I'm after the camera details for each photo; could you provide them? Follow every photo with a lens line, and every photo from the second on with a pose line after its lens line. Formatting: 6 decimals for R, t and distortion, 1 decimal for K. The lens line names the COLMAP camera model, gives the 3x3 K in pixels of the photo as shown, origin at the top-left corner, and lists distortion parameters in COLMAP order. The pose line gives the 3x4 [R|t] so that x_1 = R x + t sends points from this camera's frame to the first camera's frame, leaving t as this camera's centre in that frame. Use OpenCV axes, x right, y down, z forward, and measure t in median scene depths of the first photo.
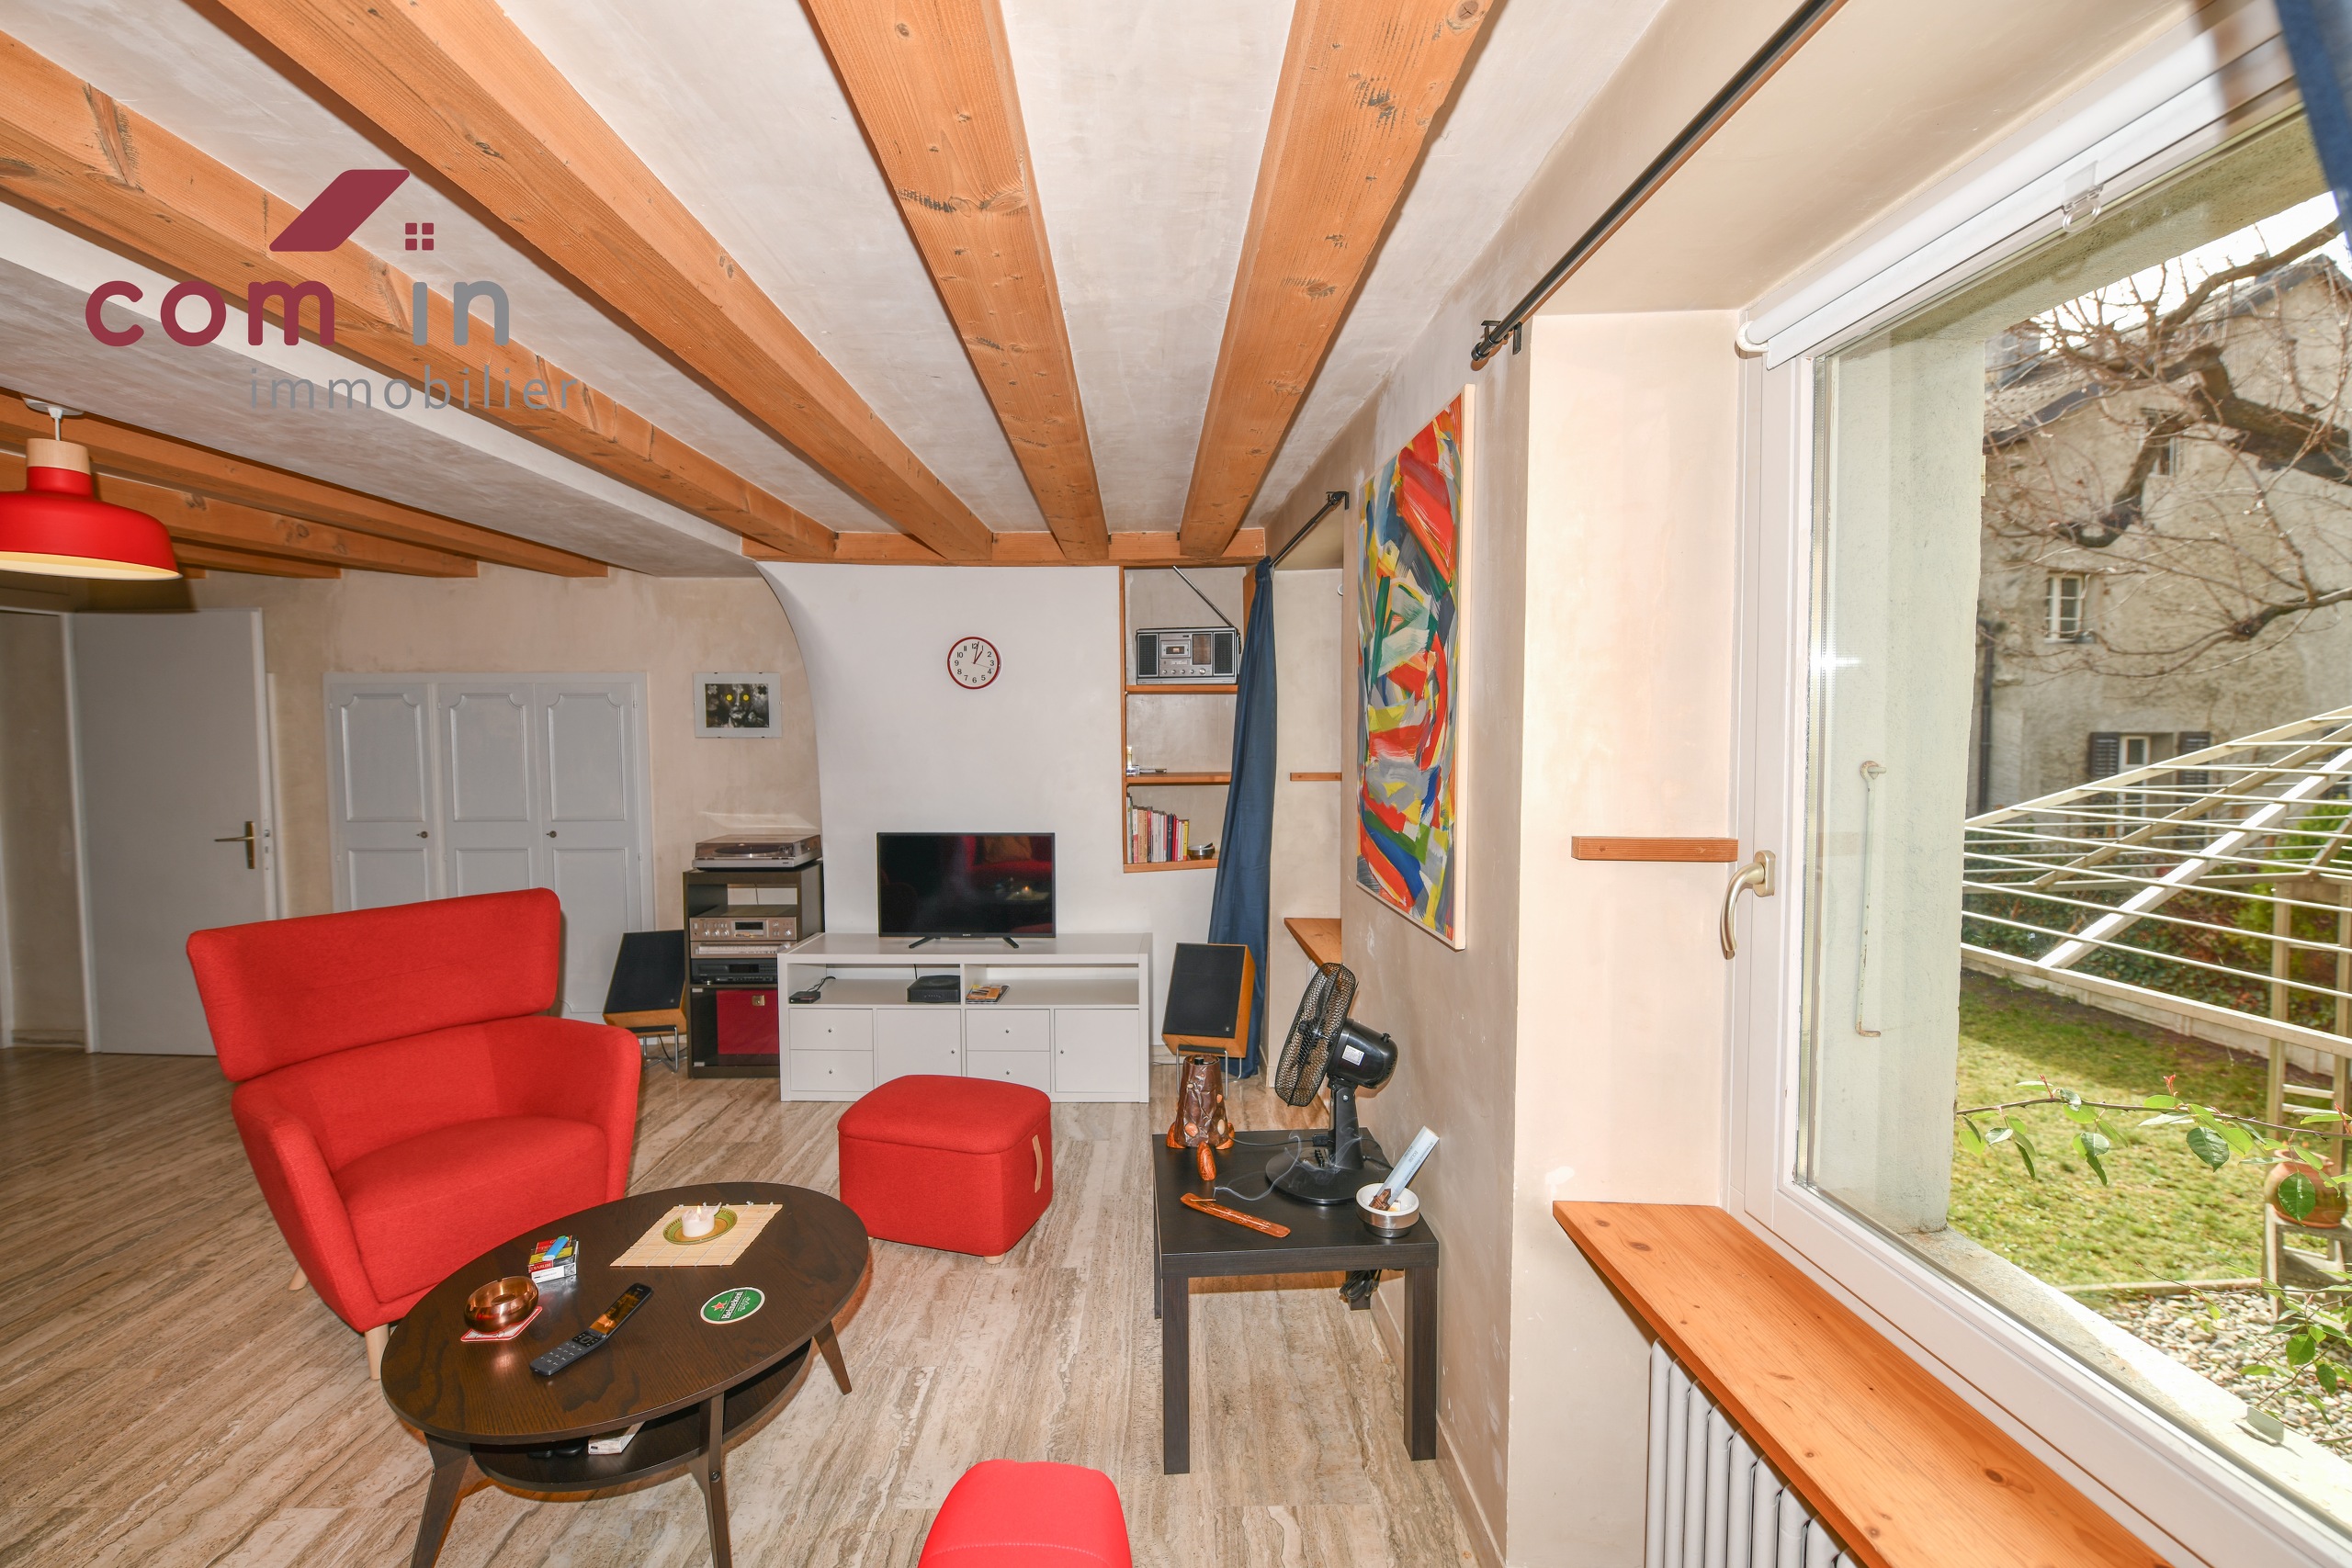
lens RADIAL K [[959.6, 0, 1181.4], [0, 959.6, 772.9], [0, 0, 1]] dist [0.002511, -0.000129]
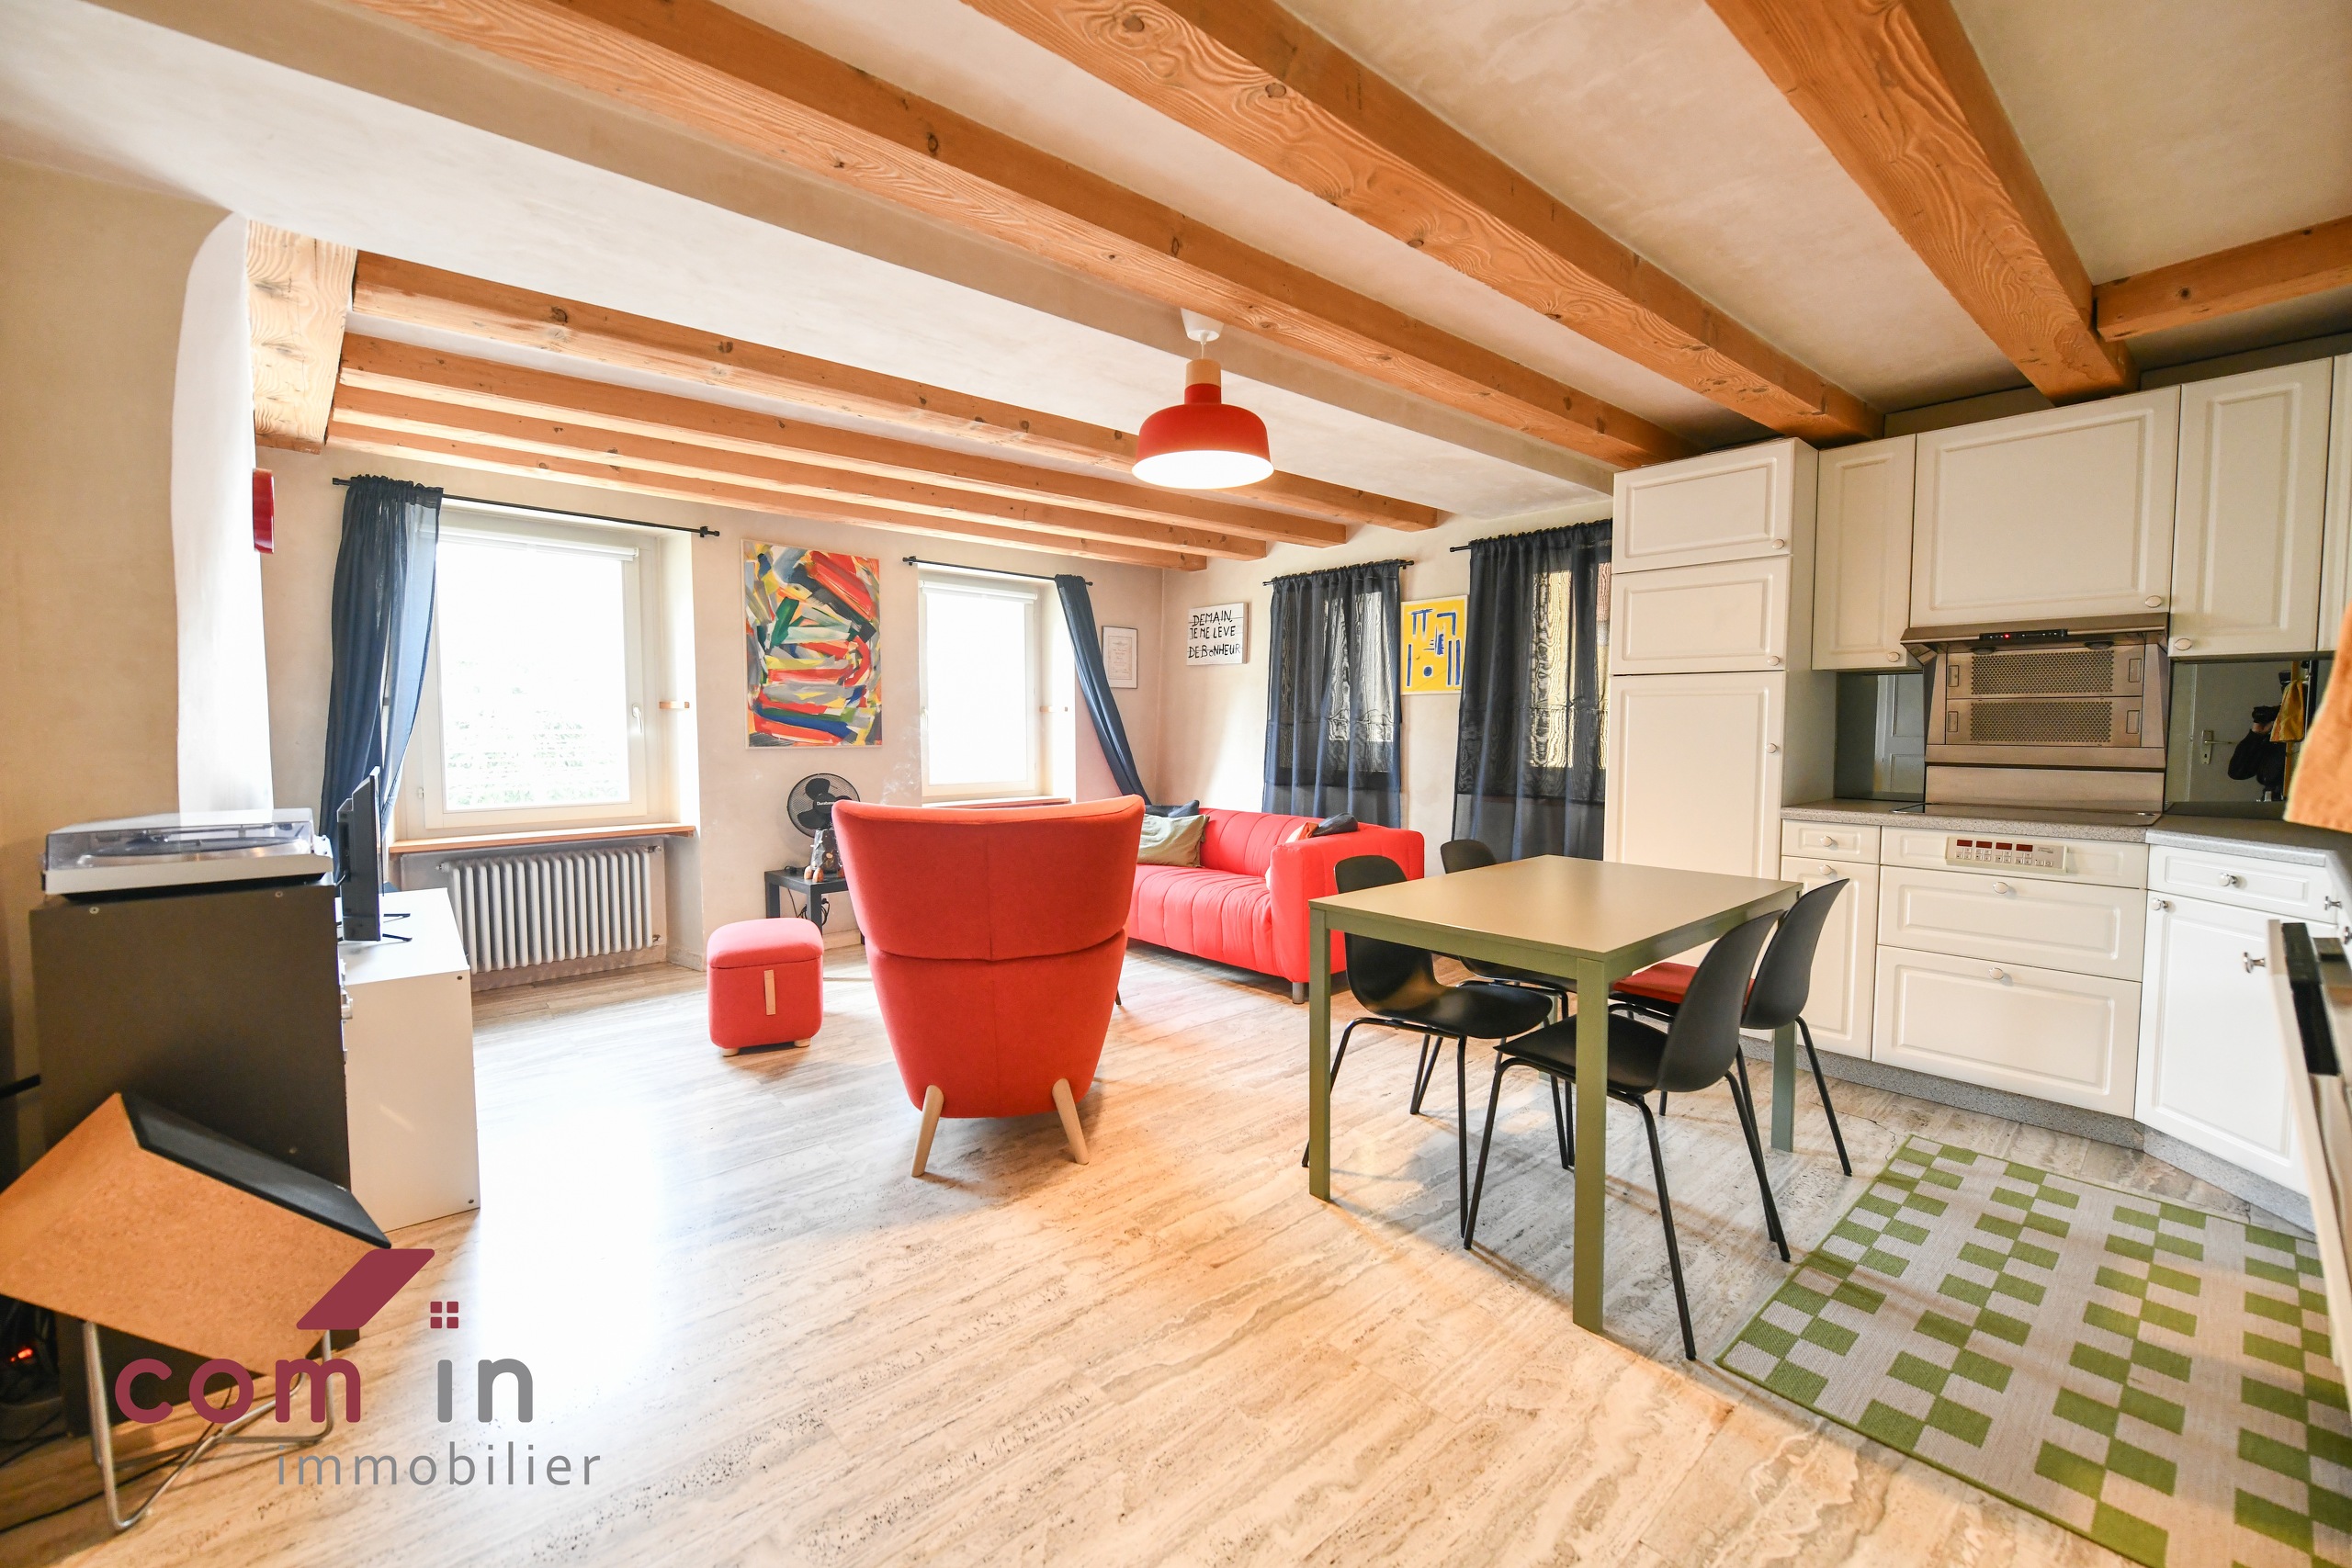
lens RADIAL K [[959.6, 0, 1188.1], [0, 959.6, 789.4], [0, 0, 1]] dist [0.002511, -0.000129]
pose [[-0.667778, -0.032492, 0.743651, -2.259129], [0.050379, 0.994783, 0.088703, 0.087656], [-0.742654, 0.096698, -0.662658, 2.024556]]
